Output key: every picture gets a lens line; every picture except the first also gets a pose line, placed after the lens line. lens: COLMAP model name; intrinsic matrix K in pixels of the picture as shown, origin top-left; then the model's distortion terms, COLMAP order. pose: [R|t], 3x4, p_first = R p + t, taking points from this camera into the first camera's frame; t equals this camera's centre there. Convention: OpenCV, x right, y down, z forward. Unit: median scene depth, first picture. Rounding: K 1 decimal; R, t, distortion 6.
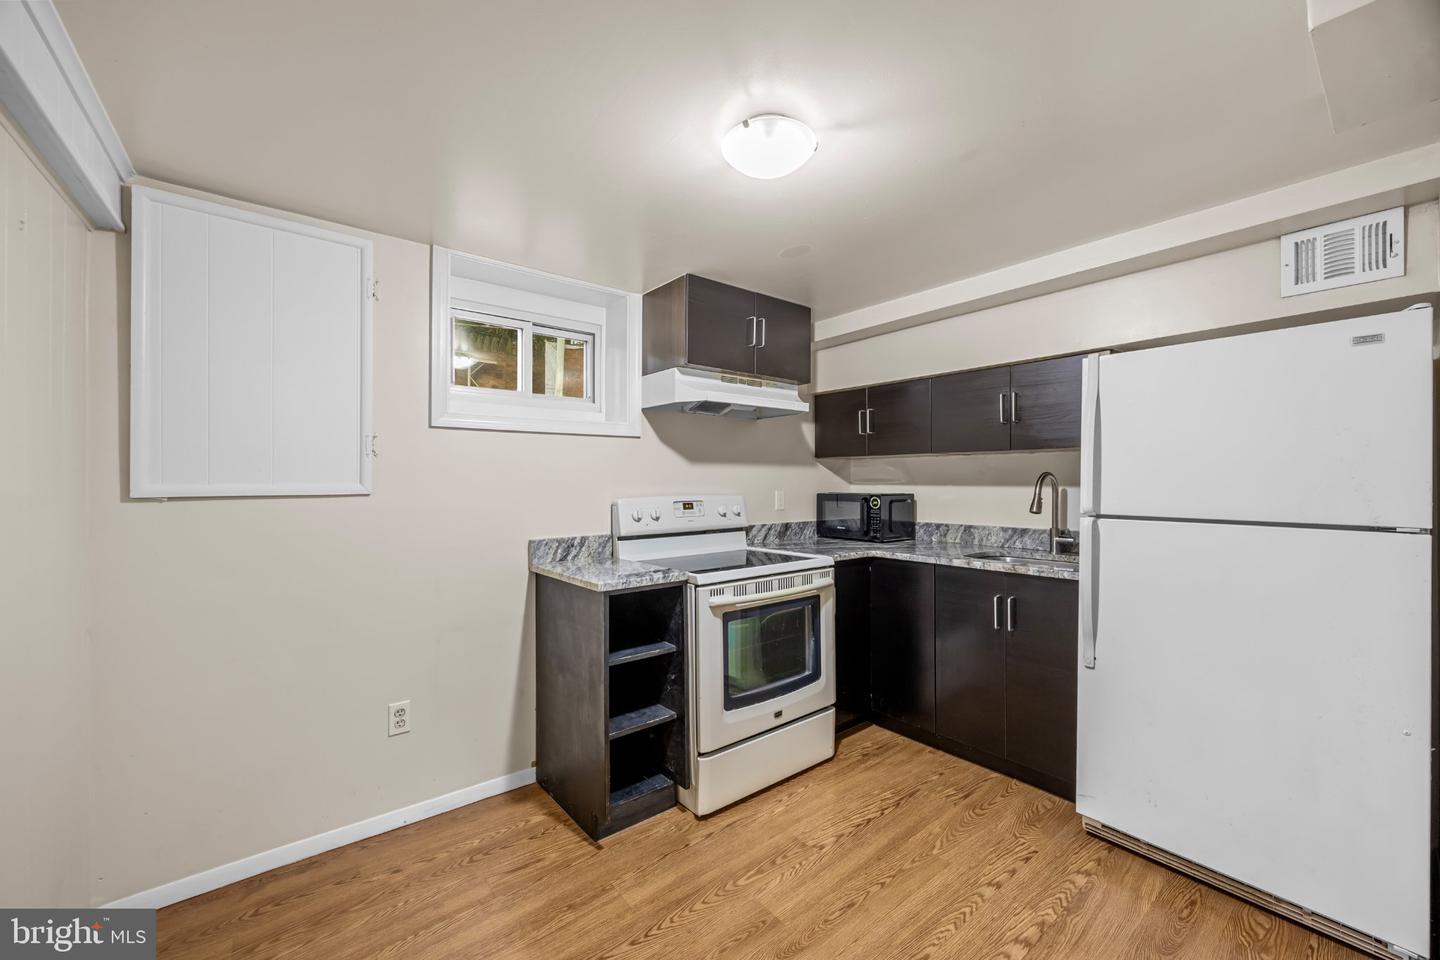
lens RADIAL K [[549.8, 0, 714.8], [0, 549.8, 483.4], [0, 0, 1]] dist [-0.002342, 0.000192]
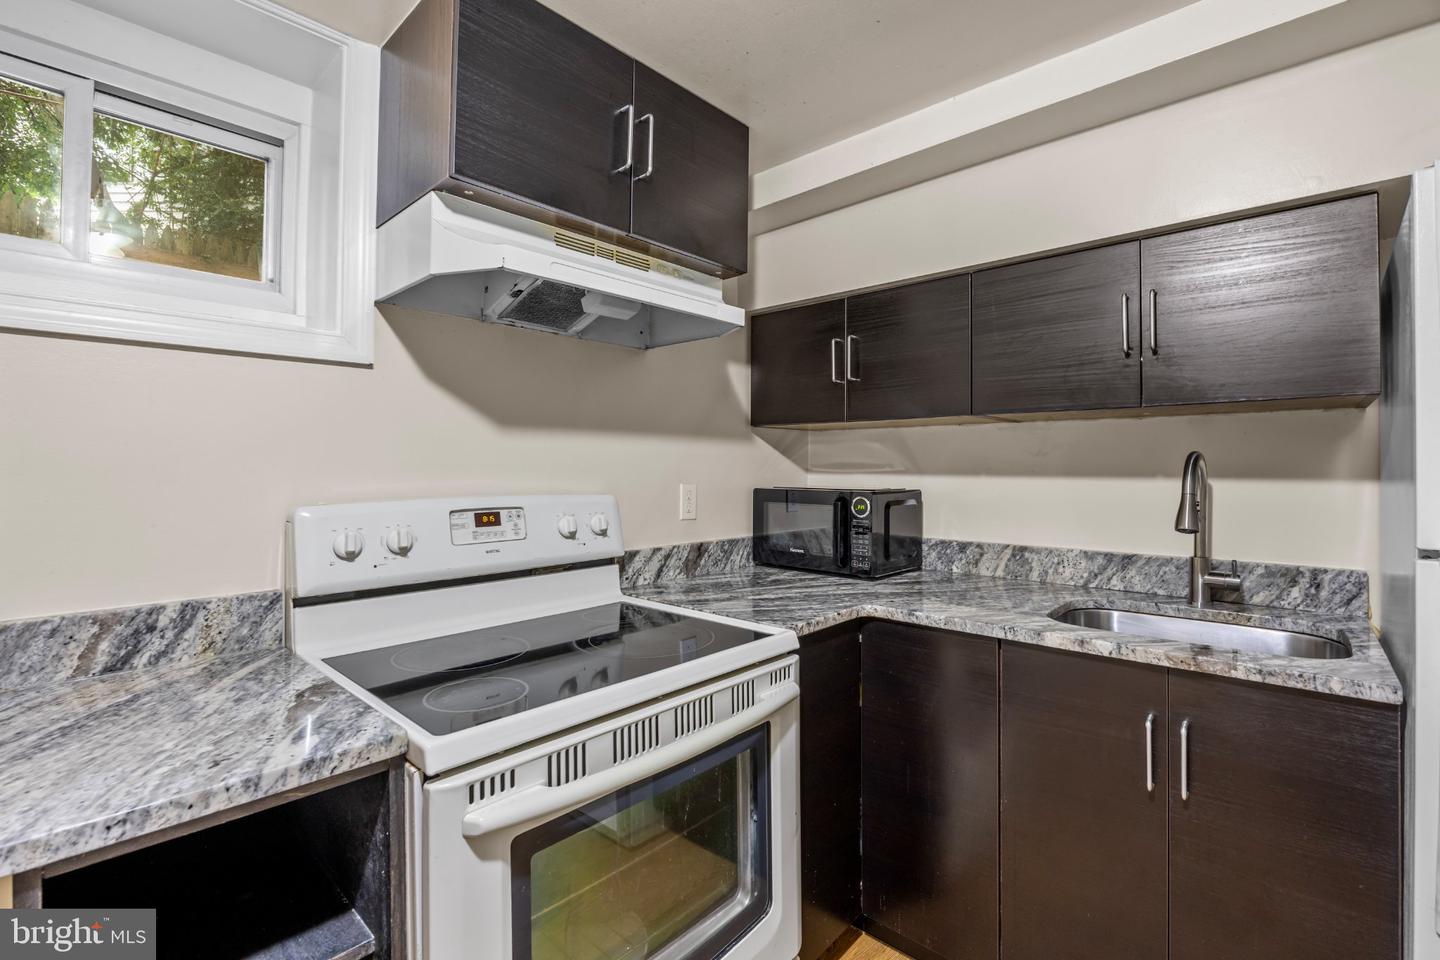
lens RADIAL K [[641.5, 0, 716.2], [0, 641.5, 457.9], [0, 0, 1]] dist [-0.016502, 0.000023]
pose [[0.989119, 0.007119, 0.146946, 0.068484], [-0.004364, 0.999809, -0.019059, -0.000854], [-0.147053, 0.018210, 0.988961, 0.479052]]
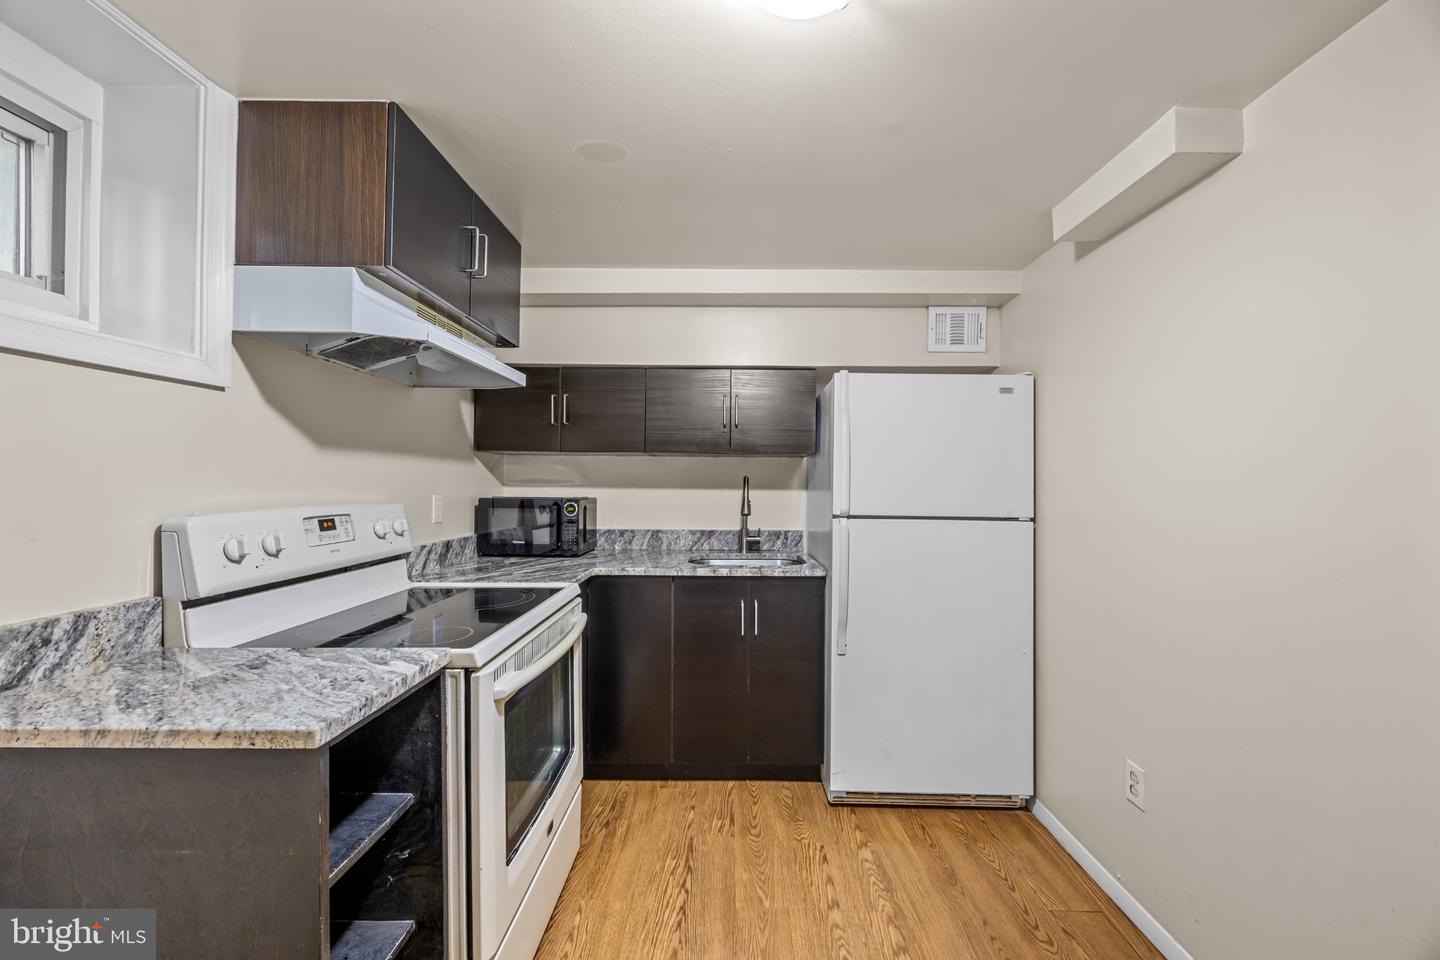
lens RADIAL K [[549.8, 0, 719.7], [0, 549.8, 486.4], [0, 0, 1]] dist [-0.002342, 0.000192]
pose [[0.636522, 0.004363, 0.771247, -0.246607], [-0.006562, 0.999978, -0.000242, 0.000084], [-0.771231, -0.004907, 0.636536, 0.372543]]
